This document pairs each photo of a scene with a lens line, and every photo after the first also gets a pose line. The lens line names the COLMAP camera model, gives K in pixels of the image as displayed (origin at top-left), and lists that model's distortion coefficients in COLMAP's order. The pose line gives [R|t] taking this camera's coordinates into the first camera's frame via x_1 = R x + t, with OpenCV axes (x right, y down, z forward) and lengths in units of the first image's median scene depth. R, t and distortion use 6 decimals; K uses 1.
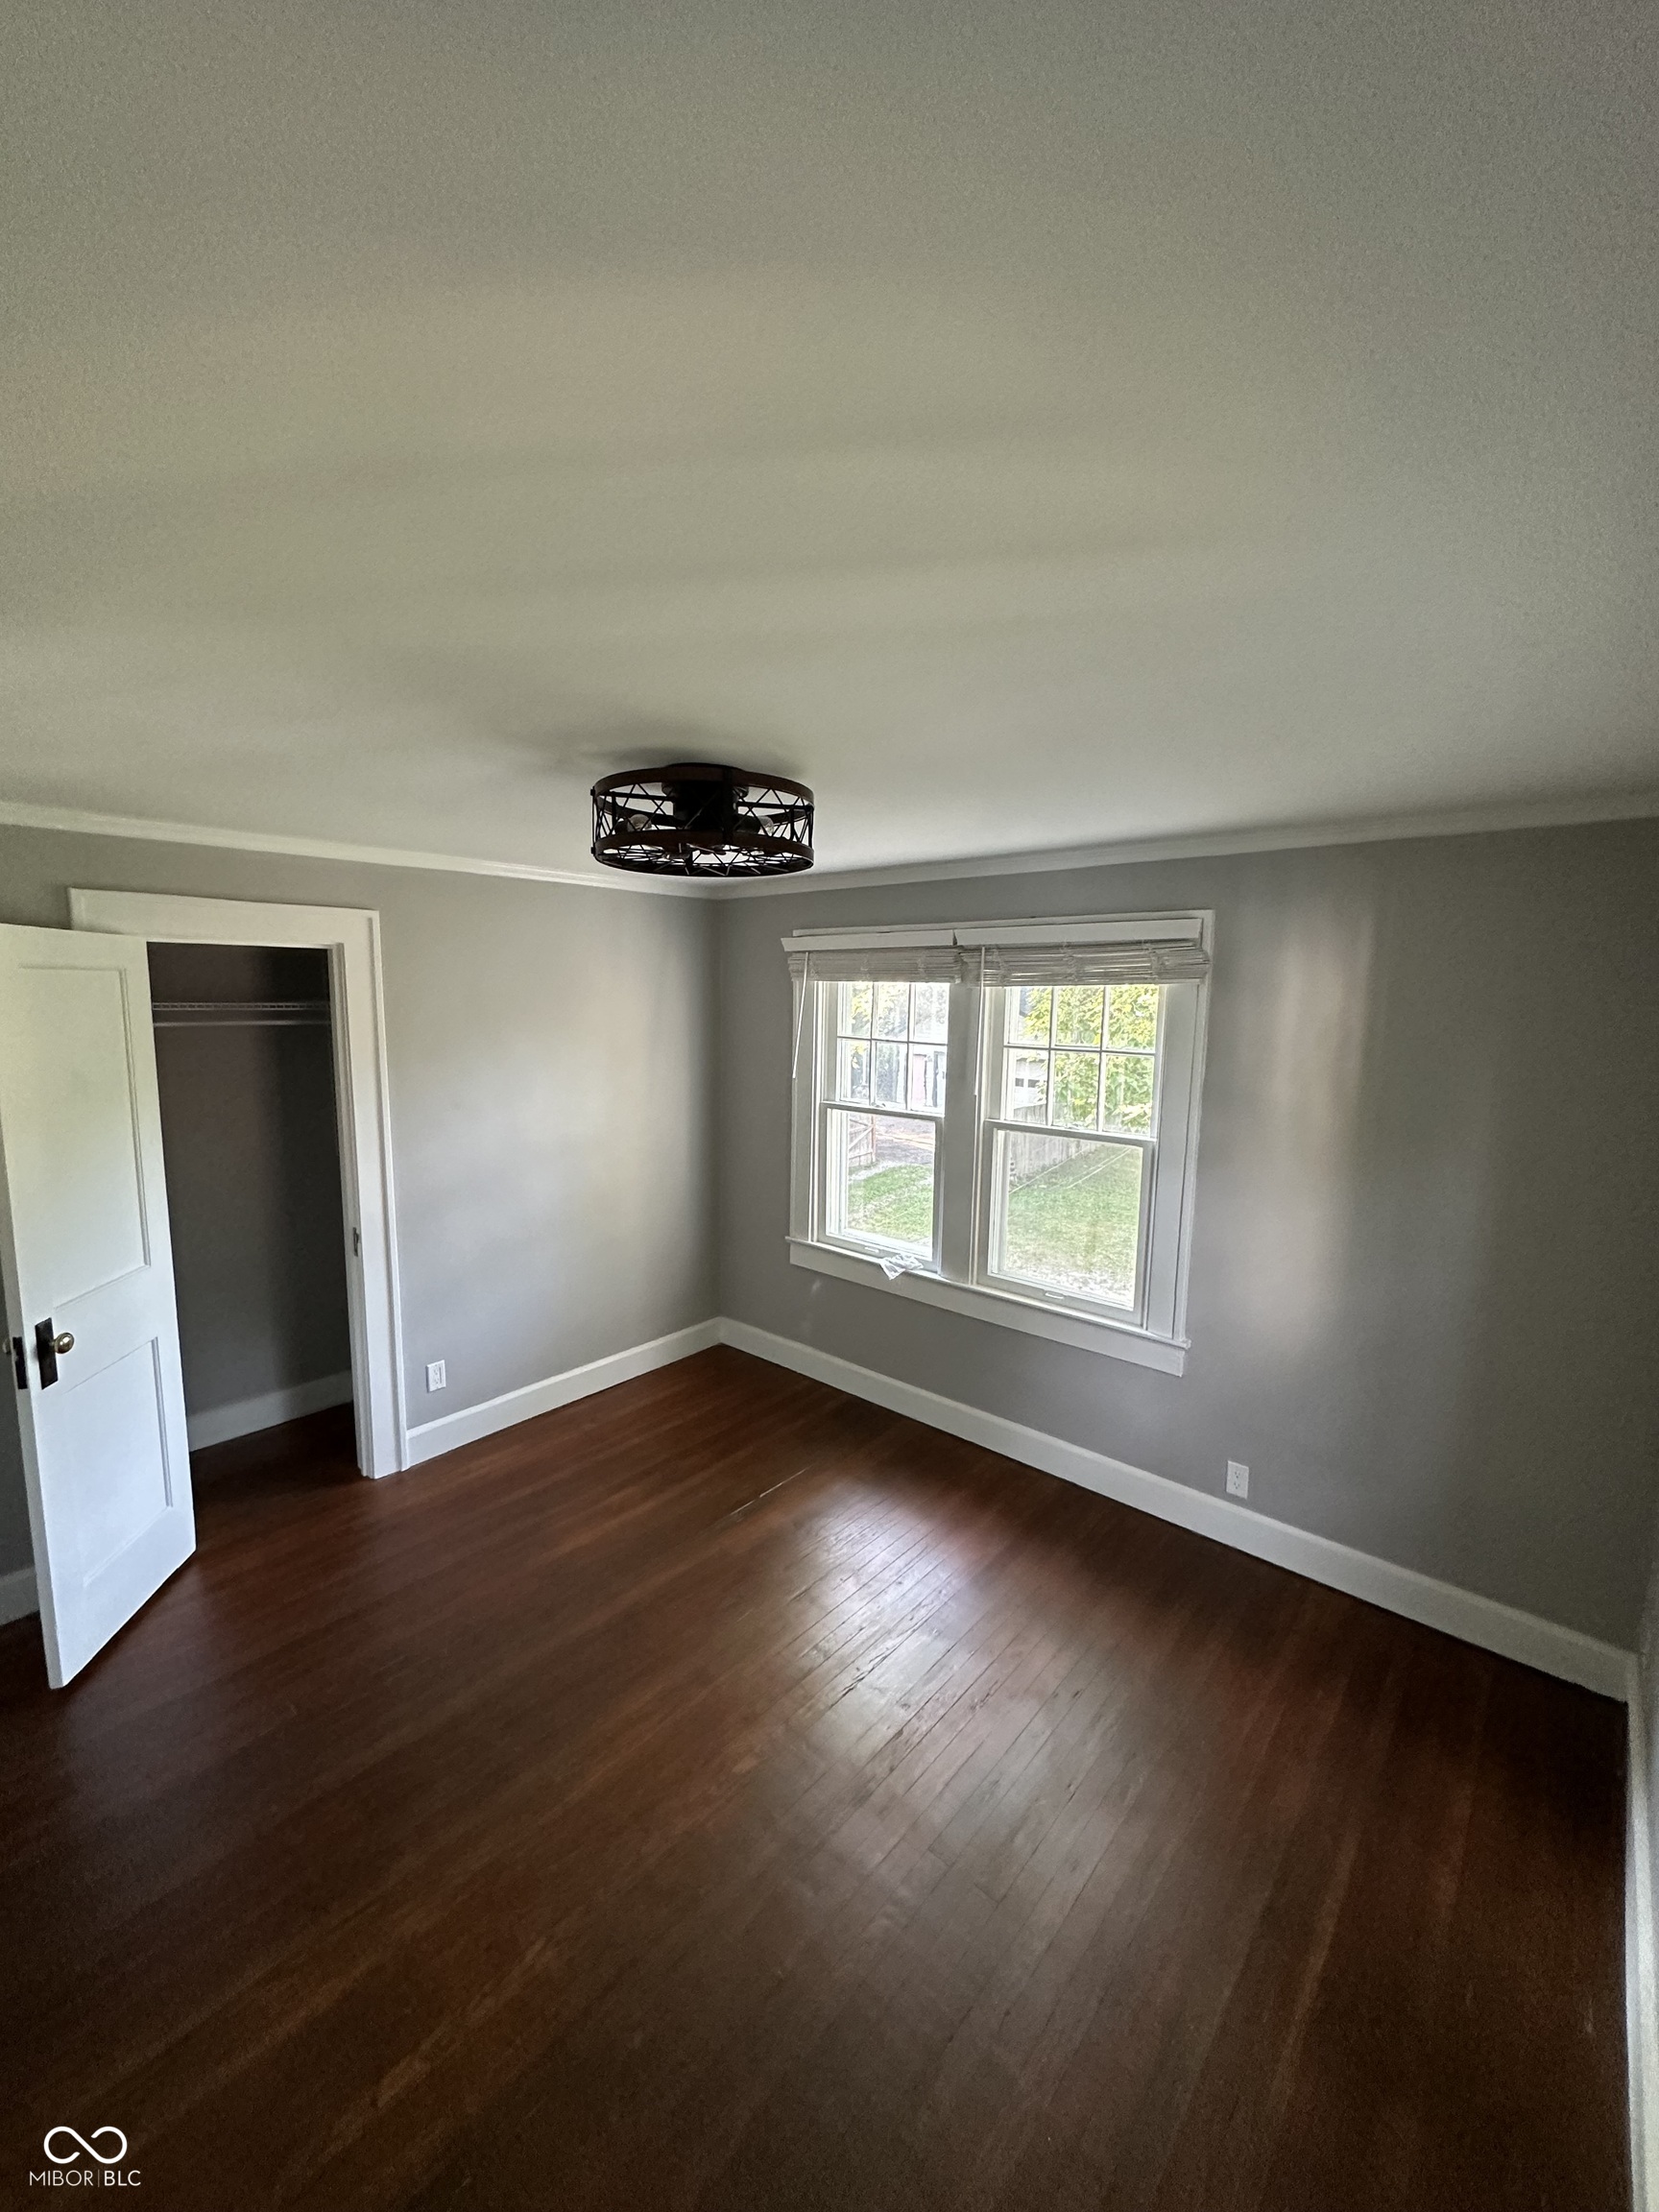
lens RADIAL K [[868.0, 0, 840.8], [0, 868.0, 1110.4], [0, 0, 1]] dist [-0.001764, 0.000072]
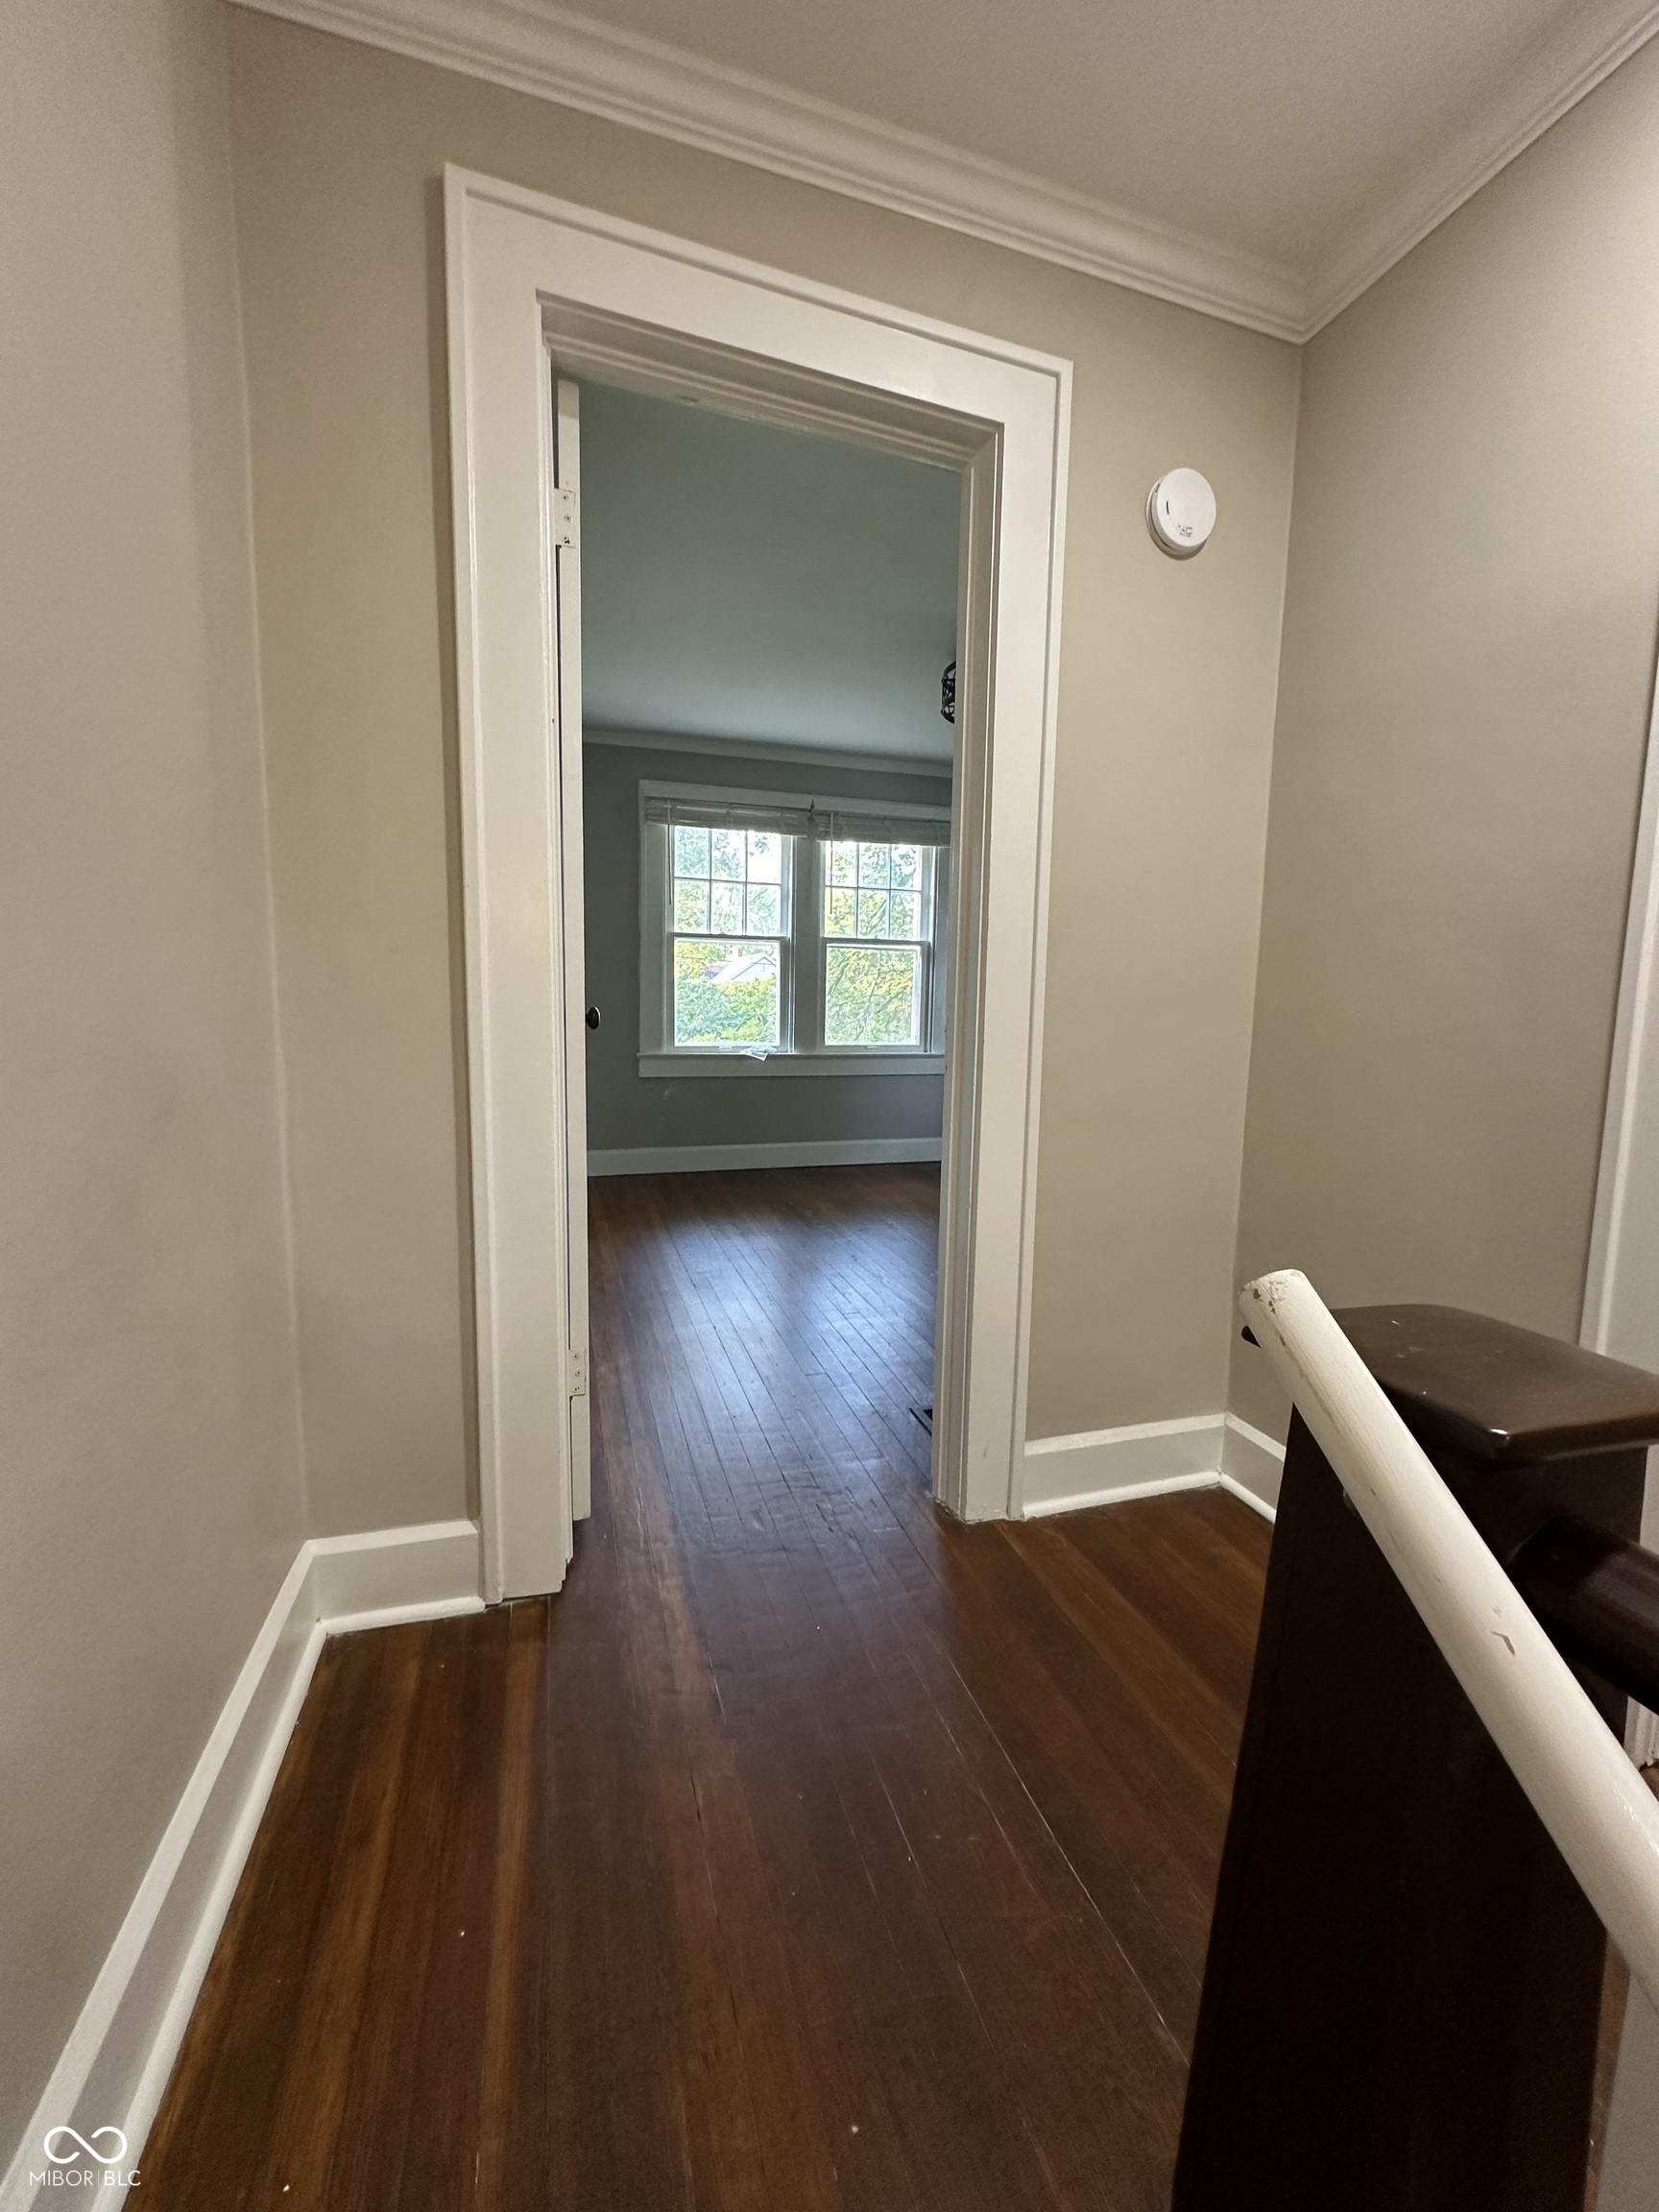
lens RADIAL K [[883.6, 0, 832.4], [0, 883.6, 1102.0], [0, 0, 1]] dist [-0.002670, 0.000848]
pose [[0.523609, -0.105159, 0.845444, -1.107904], [0.097618, 0.993223, 0.063083, 0.196970], [-0.846348, 0.049500, 0.530326, 0.216957]]
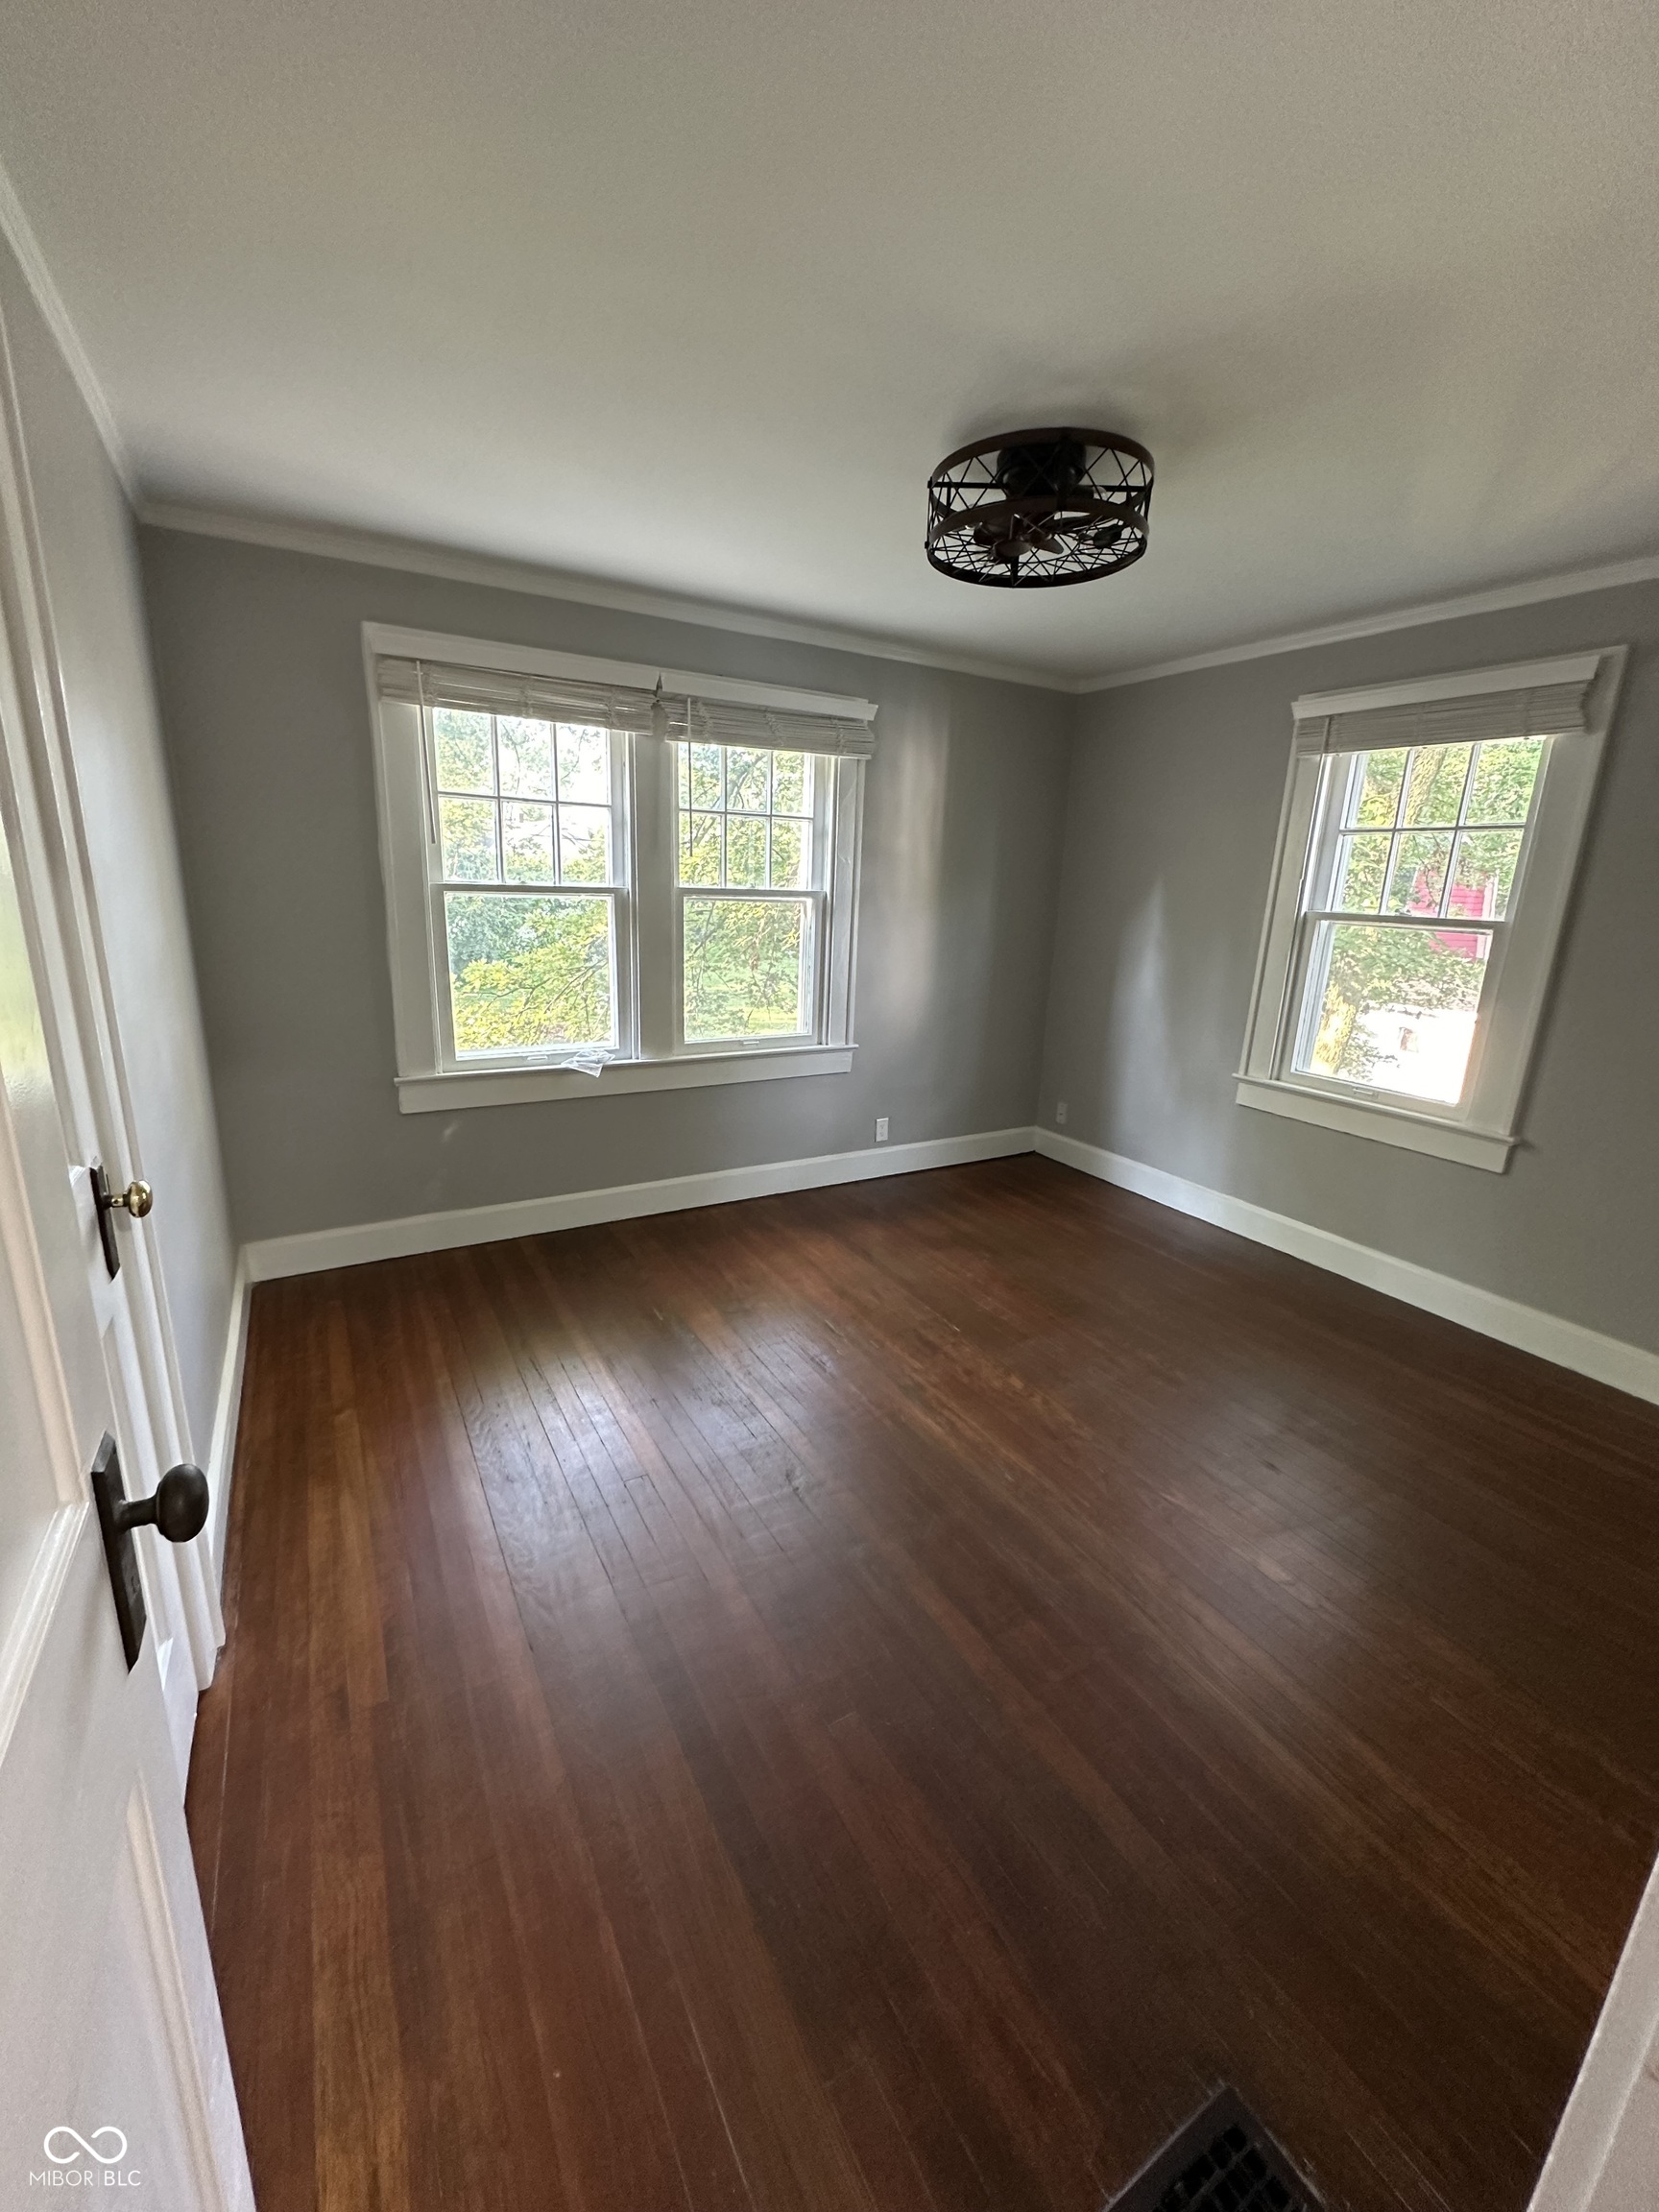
lens RADIAL K [[883.6, 0, 832.4], [0, 883.6, 1102.0], [0, 0, 1]] dist [-0.002670, 0.000848]
pose [[0.320155, -0.240605, 0.916302, -0.759226], [0.087487, 0.970587, 0.224291, 0.039978], [-0.943317, 0.008357, 0.331788, 0.504198]]
